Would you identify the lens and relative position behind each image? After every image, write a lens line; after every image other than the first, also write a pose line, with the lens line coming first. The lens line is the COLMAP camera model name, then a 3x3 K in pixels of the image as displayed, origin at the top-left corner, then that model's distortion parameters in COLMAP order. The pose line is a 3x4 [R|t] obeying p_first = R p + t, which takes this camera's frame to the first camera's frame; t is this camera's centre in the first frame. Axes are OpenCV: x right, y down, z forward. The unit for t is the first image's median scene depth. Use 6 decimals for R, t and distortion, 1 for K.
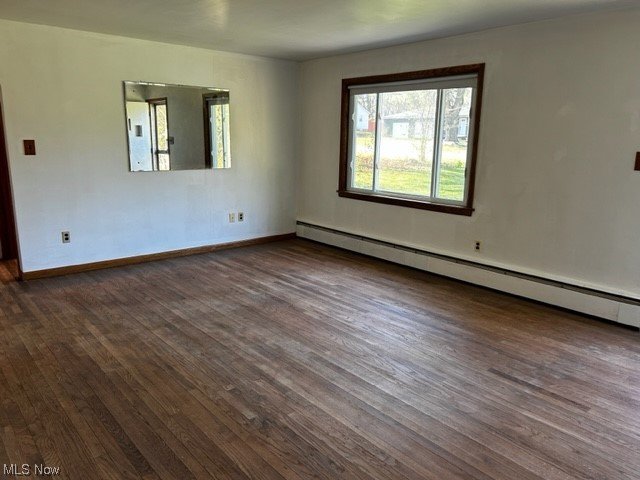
lens RADIAL K [[479.2, 0, 316.1], [0, 479.2, 239.9], [0, 0, 1]] dist [0.039895, -0.029038]
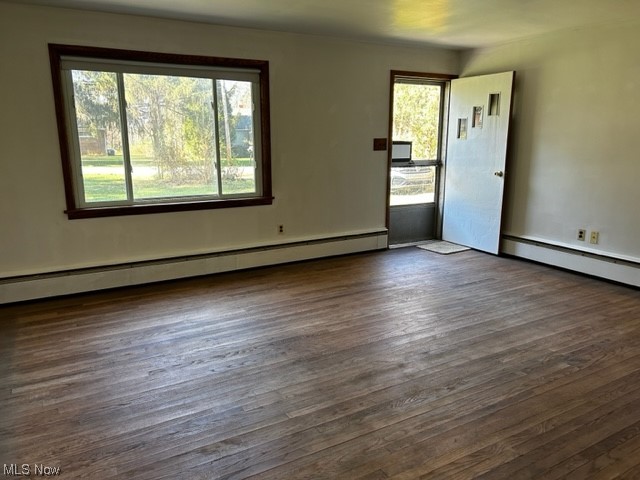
lens RADIAL K [[479.2, 0, 315.1], [0, 479.2, 242.0], [0, 0, 1]] dist [0.039895, -0.029038]
pose [[0.189078, -0.232294, 0.954091, -0.707825], [0.212795, 0.958221, 0.191129, -0.152912], [-0.958628, 0.166887, 0.230609, 0.677514]]
